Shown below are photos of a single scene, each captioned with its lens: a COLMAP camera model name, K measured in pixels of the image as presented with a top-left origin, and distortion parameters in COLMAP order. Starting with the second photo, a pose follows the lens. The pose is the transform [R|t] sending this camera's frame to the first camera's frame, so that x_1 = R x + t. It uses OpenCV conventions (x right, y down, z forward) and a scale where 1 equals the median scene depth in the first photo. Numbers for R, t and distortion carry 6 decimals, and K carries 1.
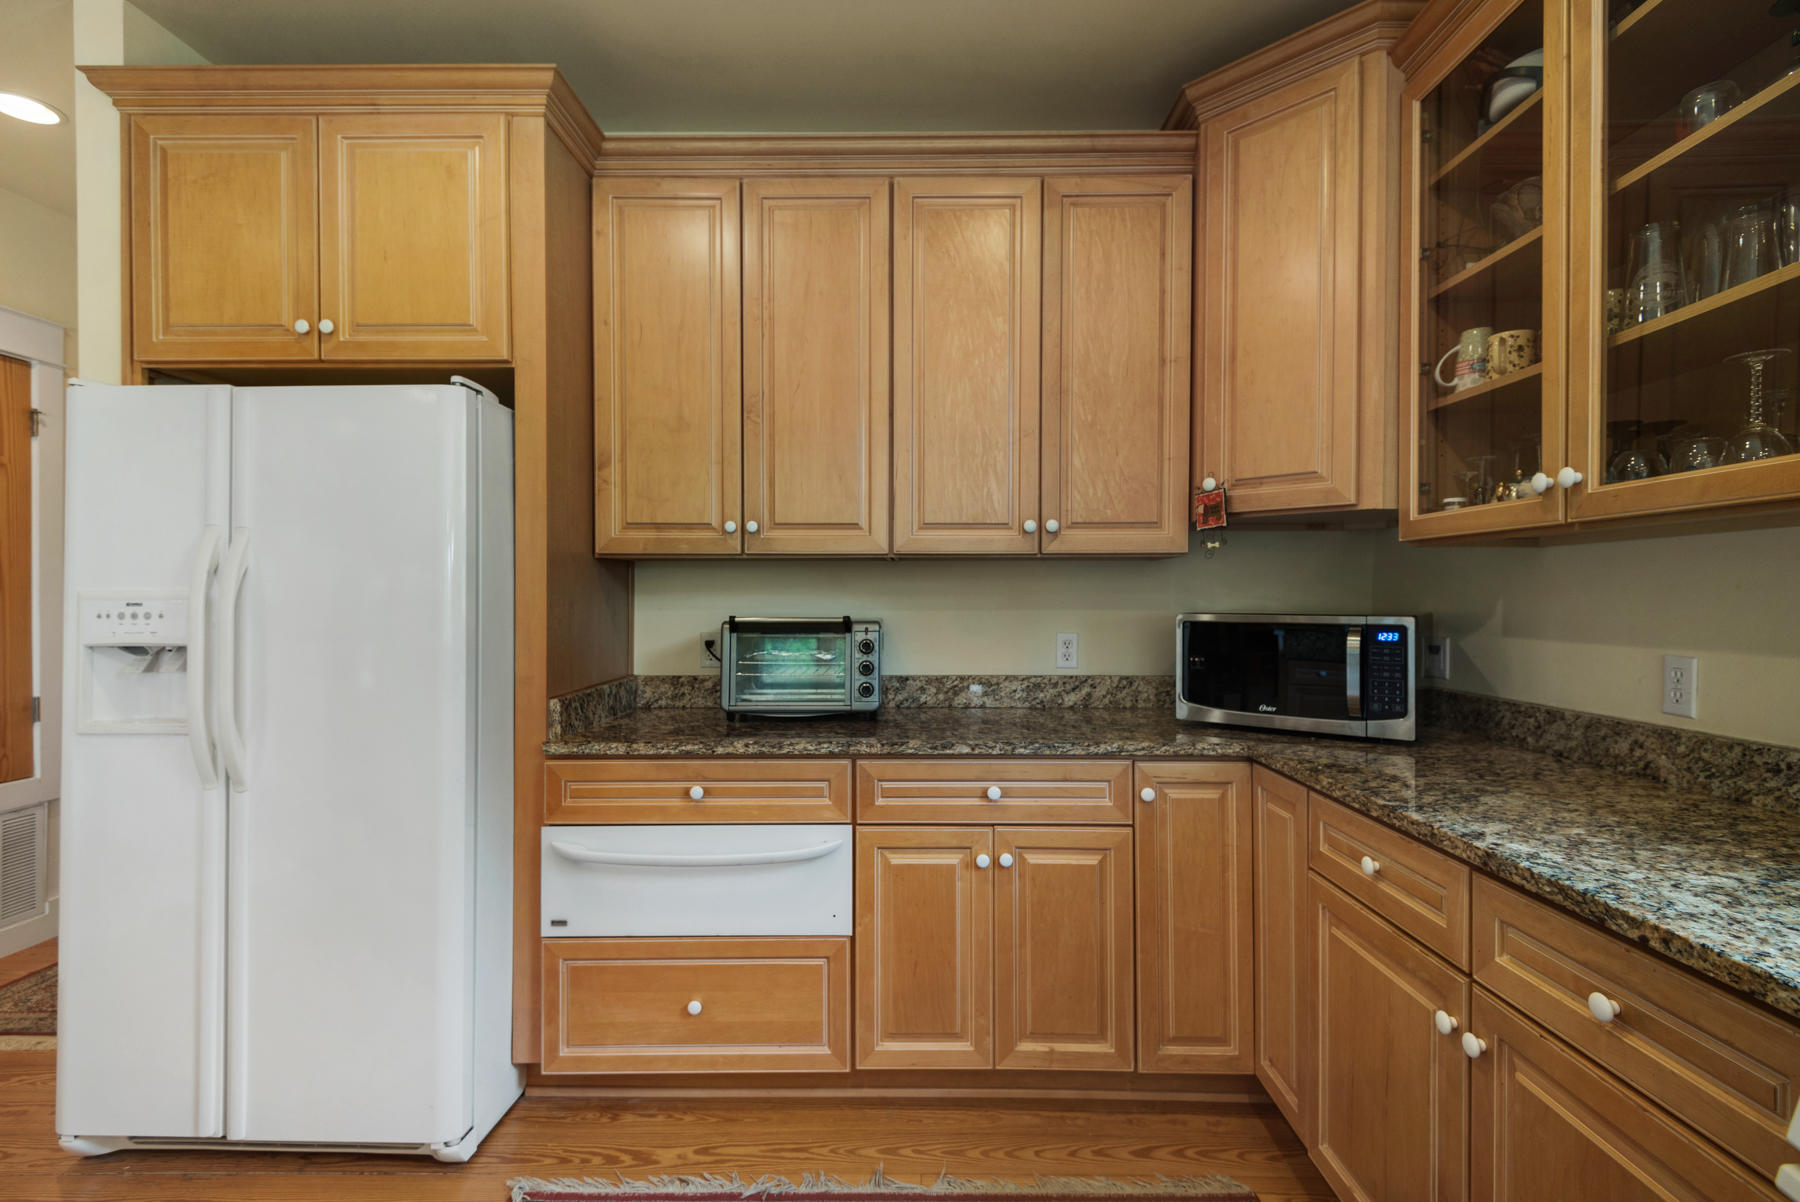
lens RADIAL K [[828.4, 0, 878.1], [0, 828.4, 600.2], [0, 0, 1]] dist [0.034996, -0.019028]
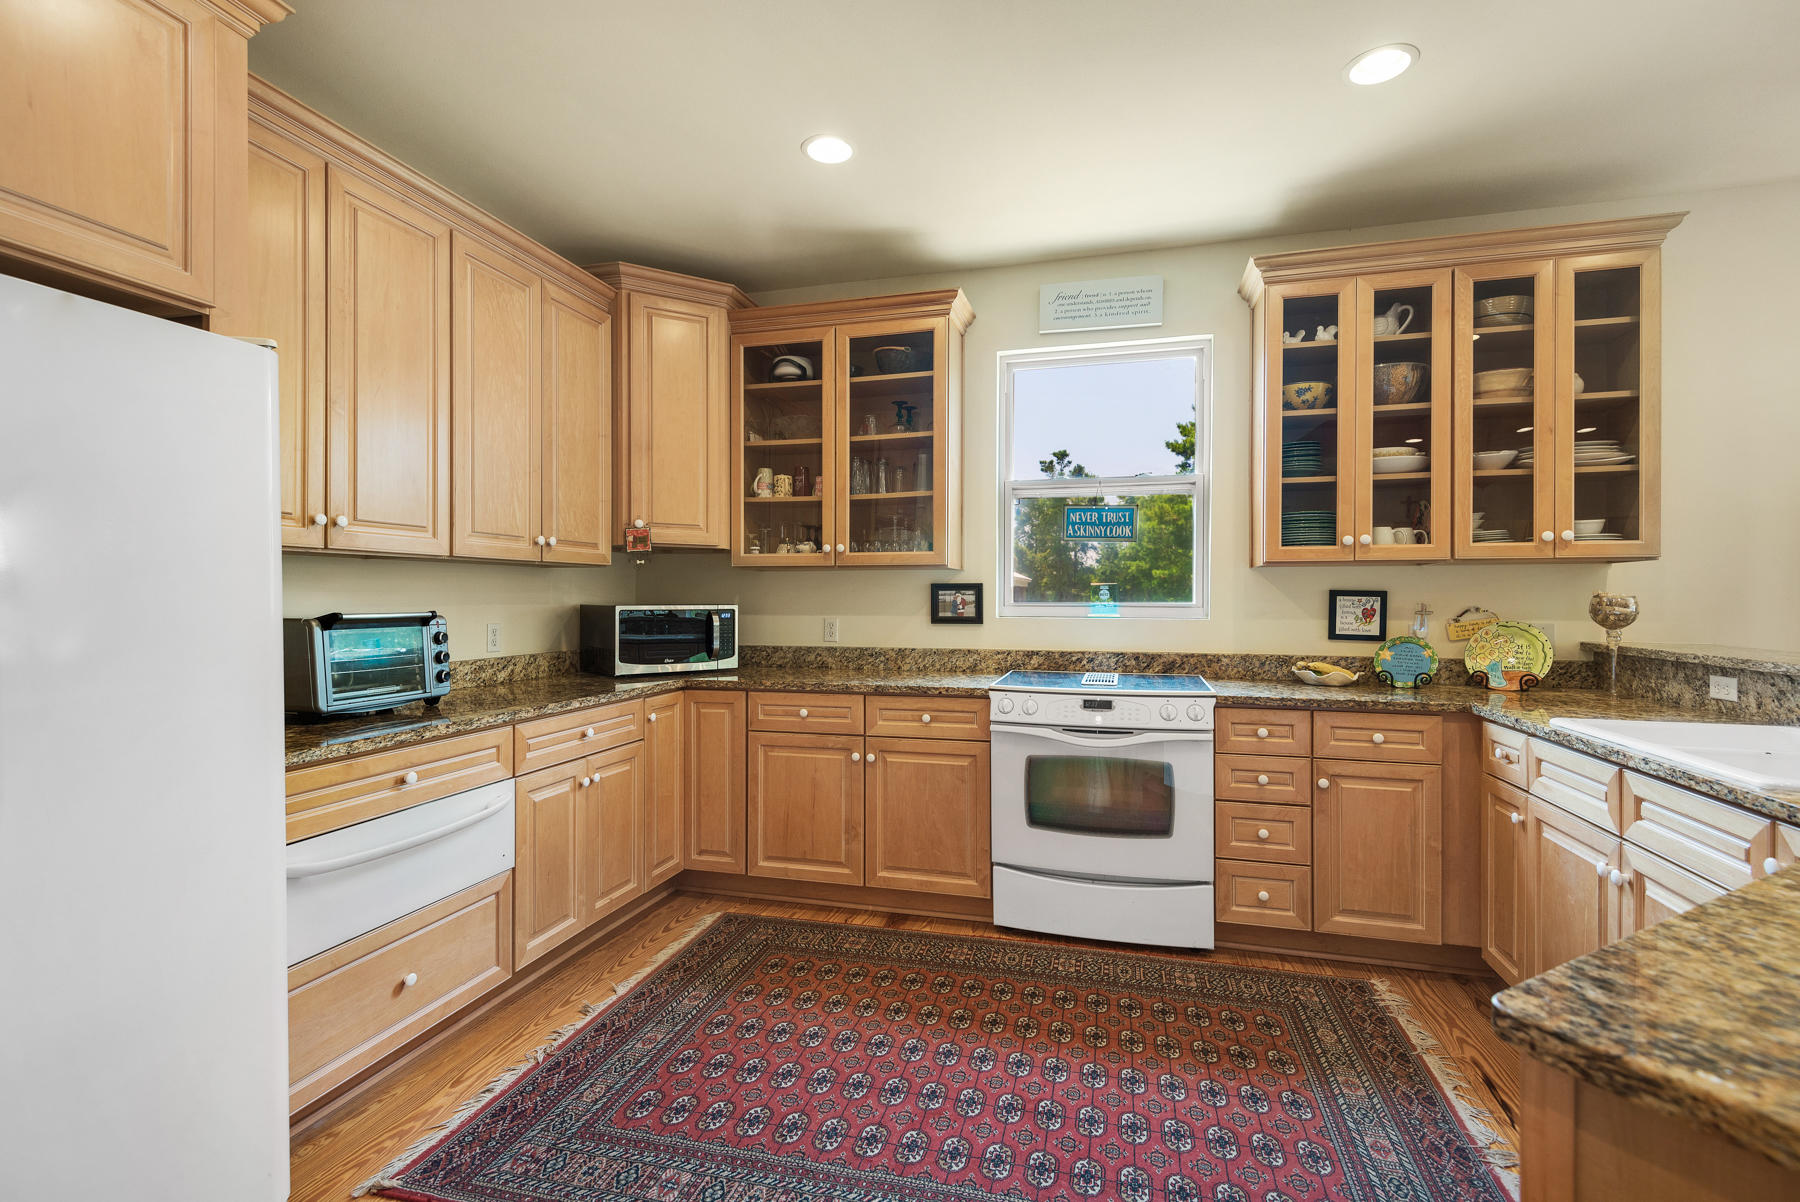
lens RADIAL K [[821.8, 0, 923.3], [0, 821.8, 598.8], [0, 0, 1]] dist [0.019109, -0.000490]
pose [[0.233873, -0.002089, 0.972265, -1.087667], [0.002267, 0.999996, 0.001604, 0.002826], [-0.972265, 0.001829, 0.233877, 0.117352]]
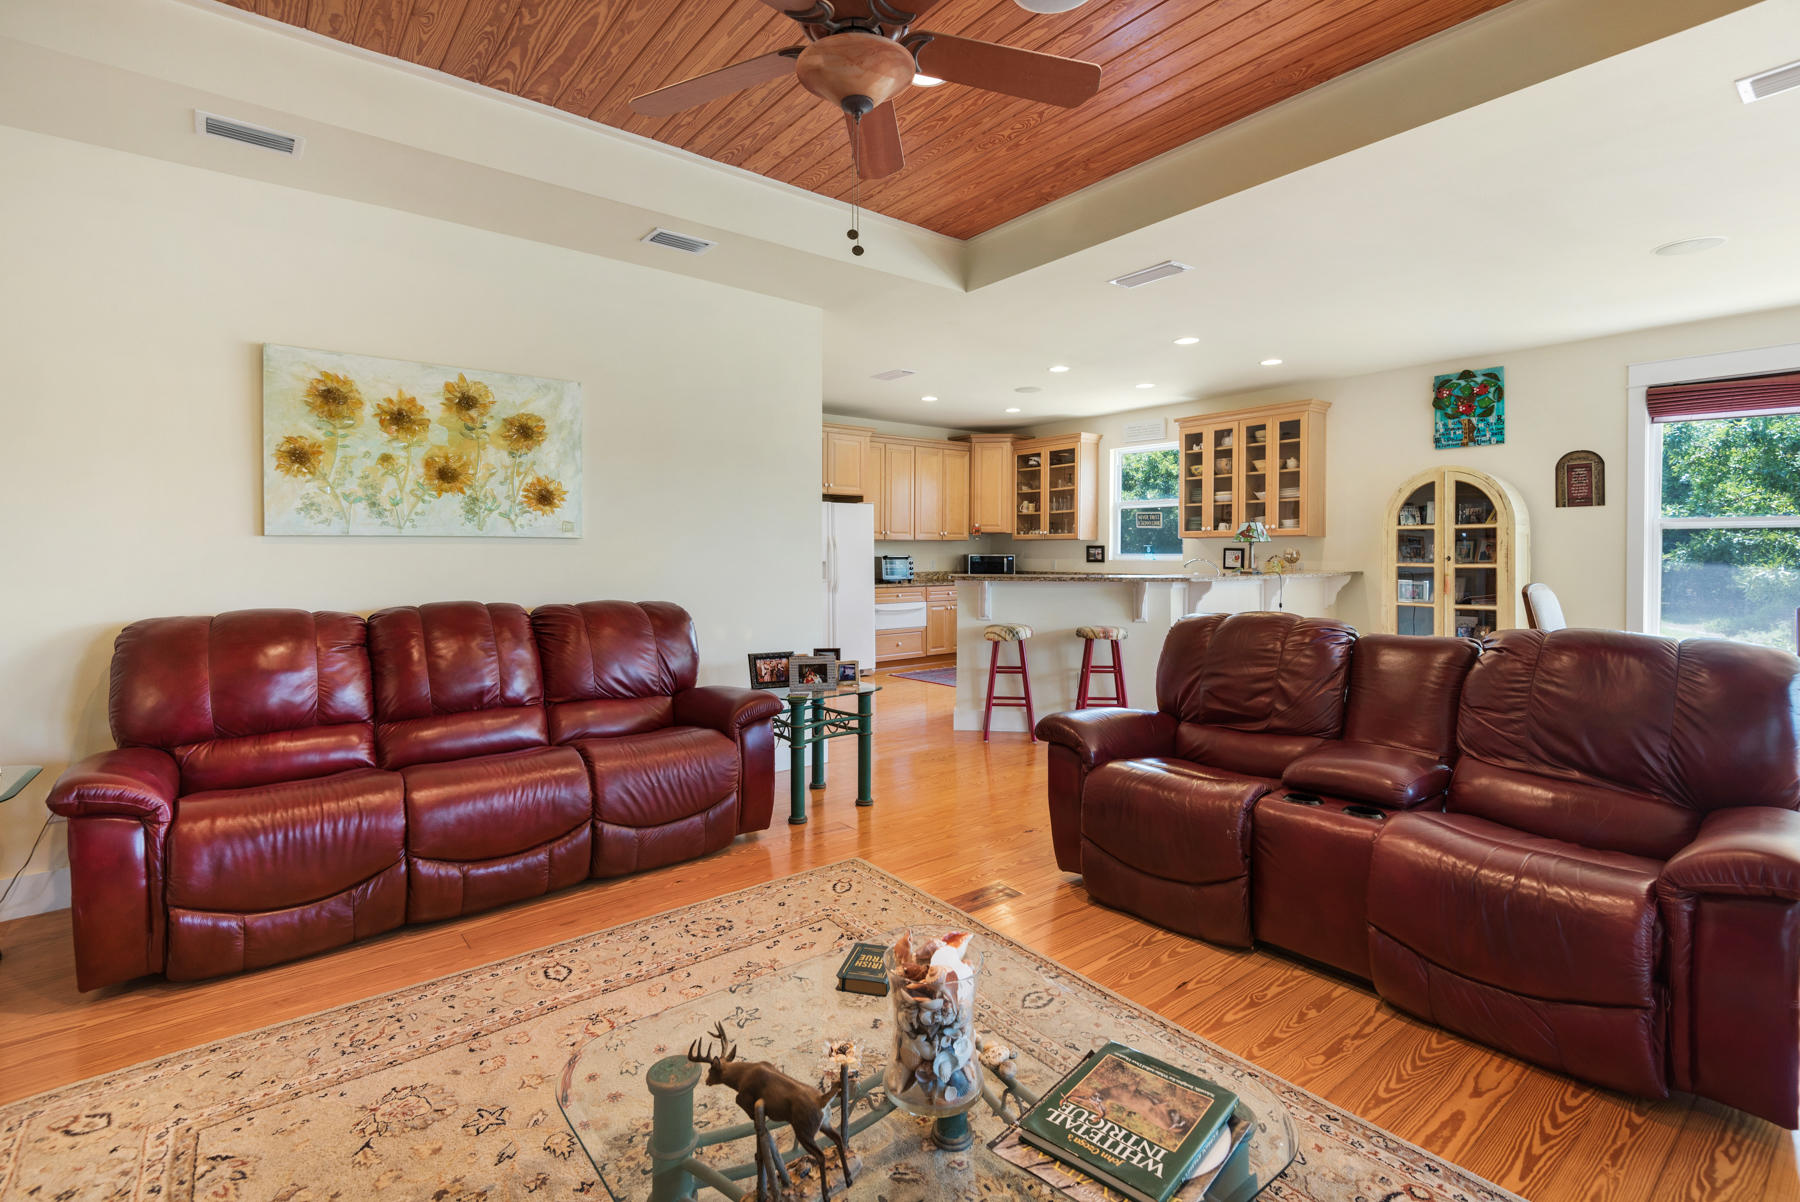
lens RADIAL K [[805.0, 0, 891.3], [0, 805.0, 553.9], [0, 0, 1]] dist [0.029145, -0.000053]
pose [[0.784372, -0.000111, 0.620291, -2.848894], [0.000455, 1.000000, -0.000397, 0.016946], [-0.620291, 0.000594, 0.784372, -2.262881]]
